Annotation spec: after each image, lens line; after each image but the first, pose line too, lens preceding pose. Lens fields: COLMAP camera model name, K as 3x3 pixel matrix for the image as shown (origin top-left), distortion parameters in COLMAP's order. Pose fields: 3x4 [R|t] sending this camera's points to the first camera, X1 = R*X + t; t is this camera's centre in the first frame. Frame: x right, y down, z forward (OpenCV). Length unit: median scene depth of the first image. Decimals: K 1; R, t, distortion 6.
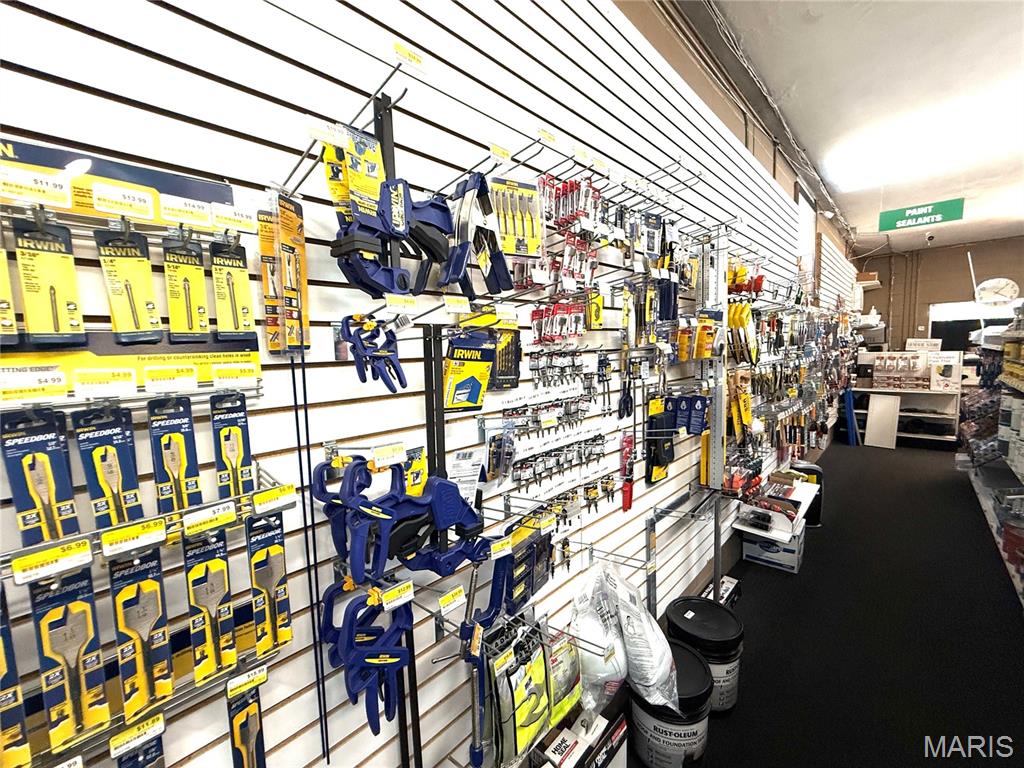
lens RADIAL K [[409.3, 0, 510.9], [0, 409.3, 383.3], [0, 0, 1]] dist [0.000313, -0.000177]
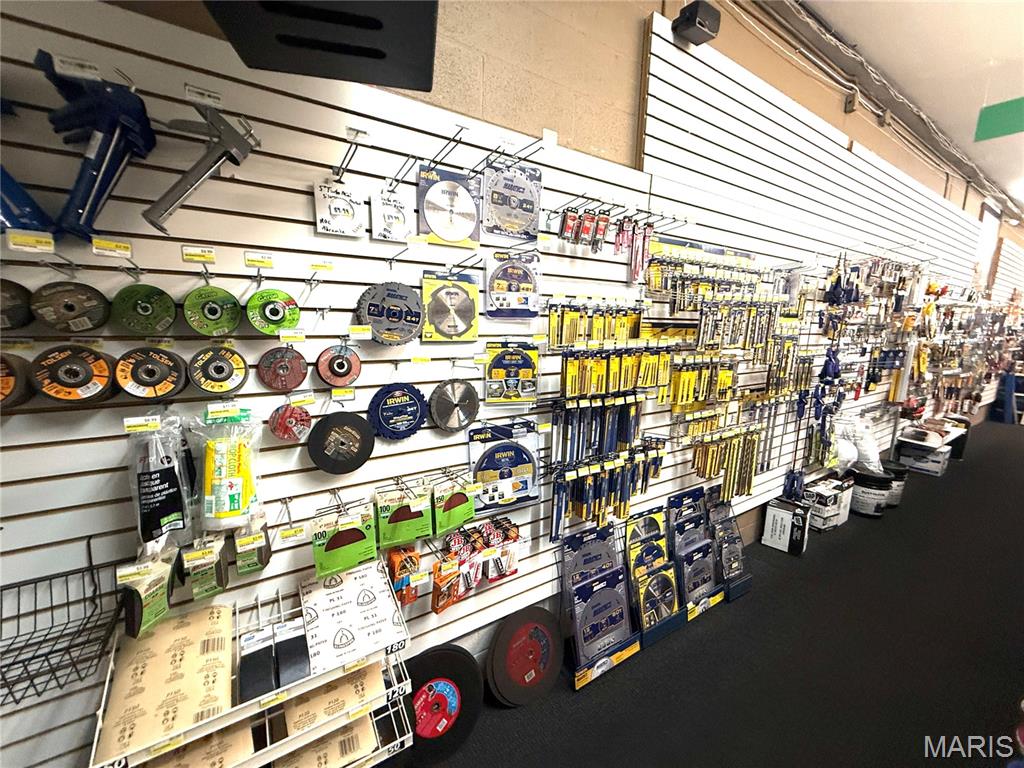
lens RADIAL K [[409.3, 0, 512.3], [0, 409.3, 384.2], [0, 0, 1]] dist [0.000313, -0.000177]
pose [[0.974217, 0.088268, -0.207627, -0.511702], [-0.072029, 0.993814, 0.084528, 0.087000], [0.213804, -0.067394, 0.974549, -0.725824]]
